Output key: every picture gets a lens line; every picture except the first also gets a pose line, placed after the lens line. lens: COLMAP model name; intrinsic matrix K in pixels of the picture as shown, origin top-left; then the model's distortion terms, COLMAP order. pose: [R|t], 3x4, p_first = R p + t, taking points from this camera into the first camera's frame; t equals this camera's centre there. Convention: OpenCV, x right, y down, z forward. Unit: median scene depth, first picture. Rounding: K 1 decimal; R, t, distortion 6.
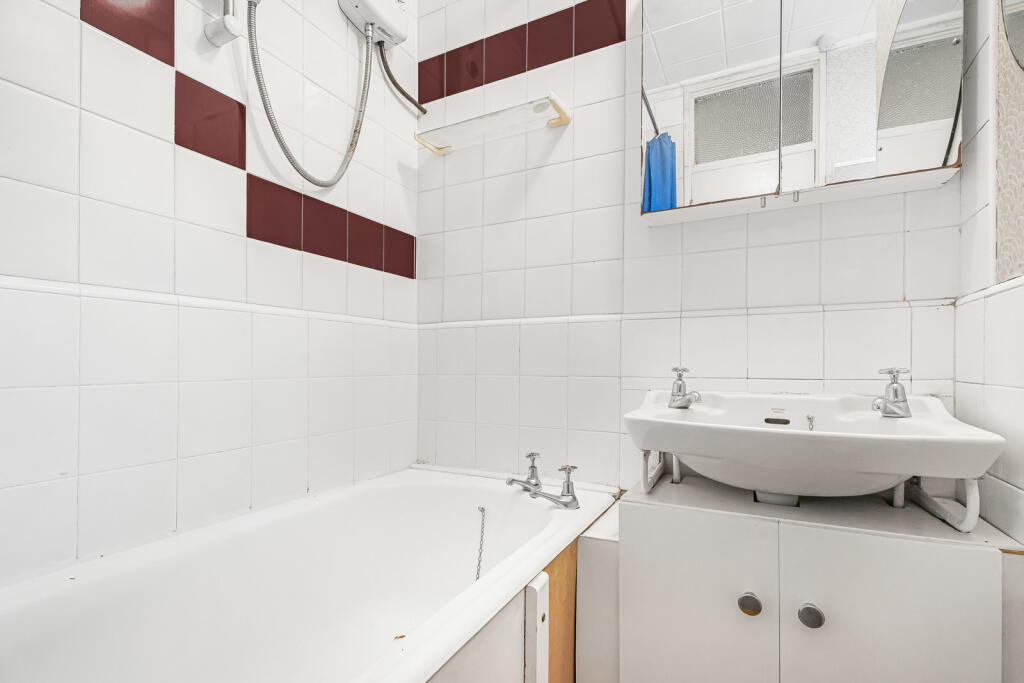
lens RADIAL K [[475.2, 0, 512.1], [0, 475.2, 370.5], [0, 0, 1]] dist [0.008130, -0.000015]
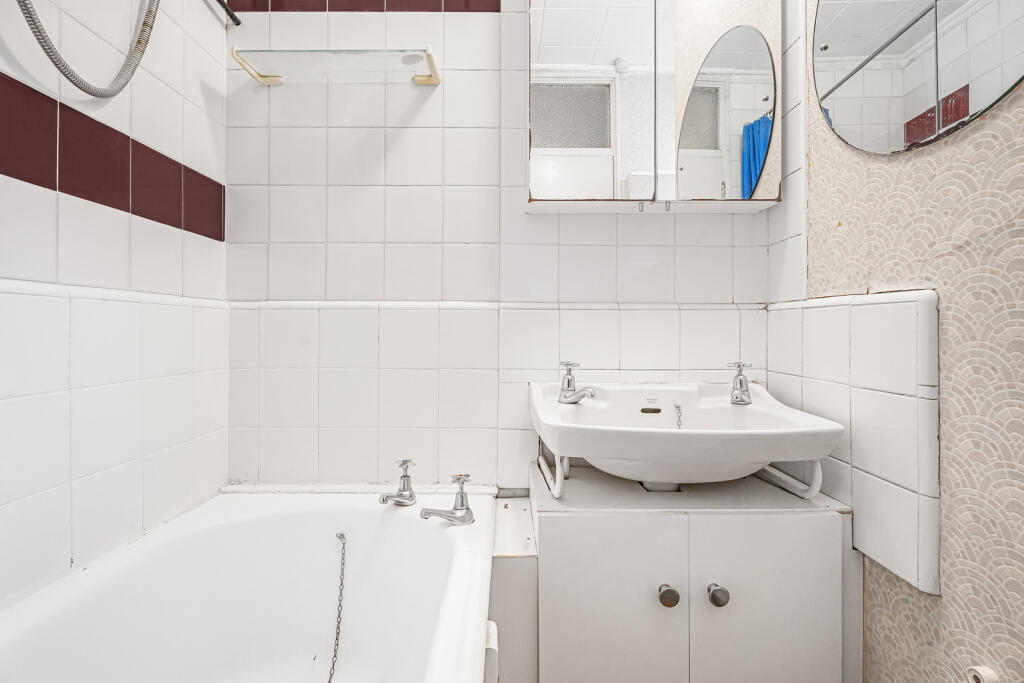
lens RADIAL K [[475.1, 0, 512.0], [0, 475.1, 341.5], [0, 0, 1]] dist [-0.002916, -0.000728]
pose [[0.889494, -0.008390, 0.456869, -0.181207], [0.001774, 0.999887, 0.014909, -0.056172], [-0.456942, -0.012451, 0.889409, 0.152634]]
